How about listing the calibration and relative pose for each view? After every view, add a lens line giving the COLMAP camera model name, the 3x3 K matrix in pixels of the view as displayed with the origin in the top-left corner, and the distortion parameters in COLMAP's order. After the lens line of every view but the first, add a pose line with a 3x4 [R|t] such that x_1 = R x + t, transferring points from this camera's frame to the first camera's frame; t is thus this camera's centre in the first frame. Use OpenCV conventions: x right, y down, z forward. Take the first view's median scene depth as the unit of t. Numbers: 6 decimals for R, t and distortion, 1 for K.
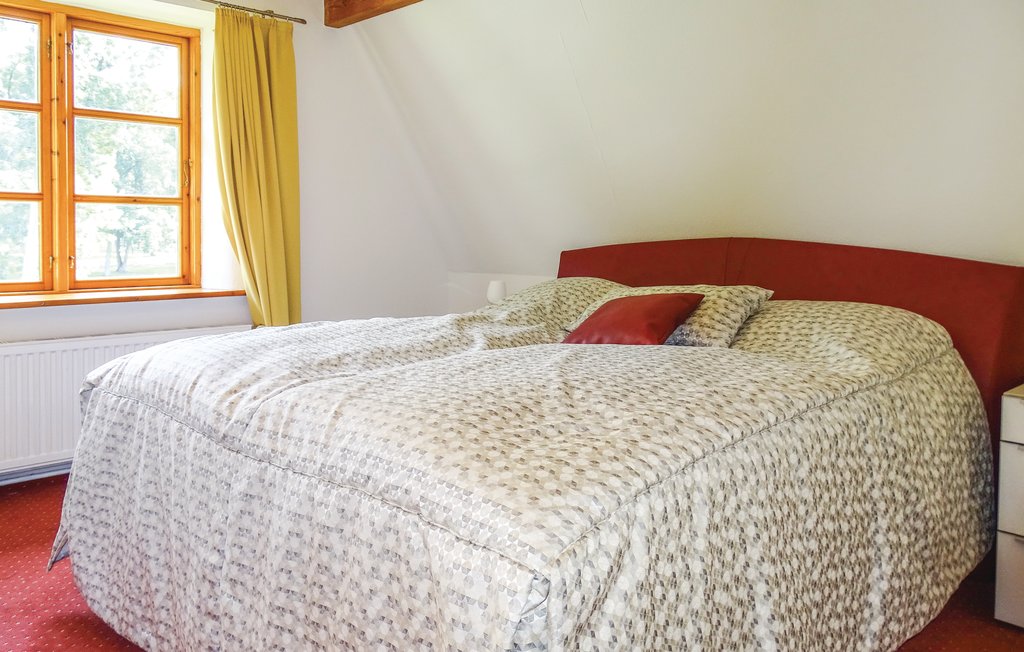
lens RADIAL K [[1889.6, 0, 512.0], [0, 1889.6, 326.0], [0, 0, 1]] dist [-0.001061, -0.007876]
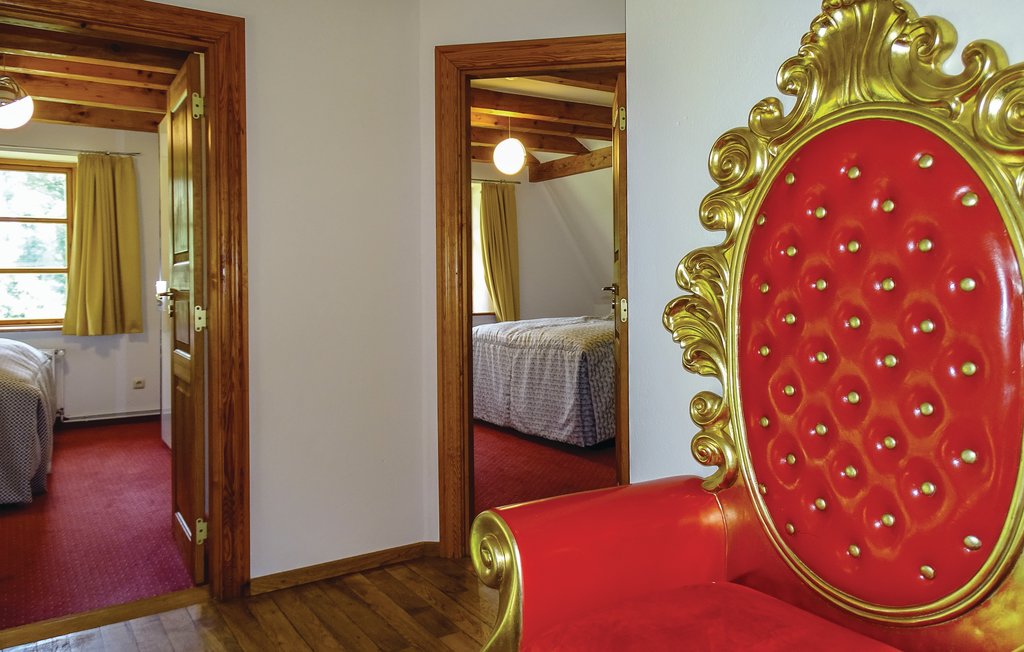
lens RADIAL K [[1889.6, 0, 512.0], [0, 1889.6, 326.0], [0, 0, 1]] dist [-0.001061, -0.007876]
pose [[0.994951, -0.014321, -0.099335, 0.182500], [0.011756, 0.999583, -0.026357, 0.107125], [0.099671, 0.025056, 0.994705, -2.273122]]
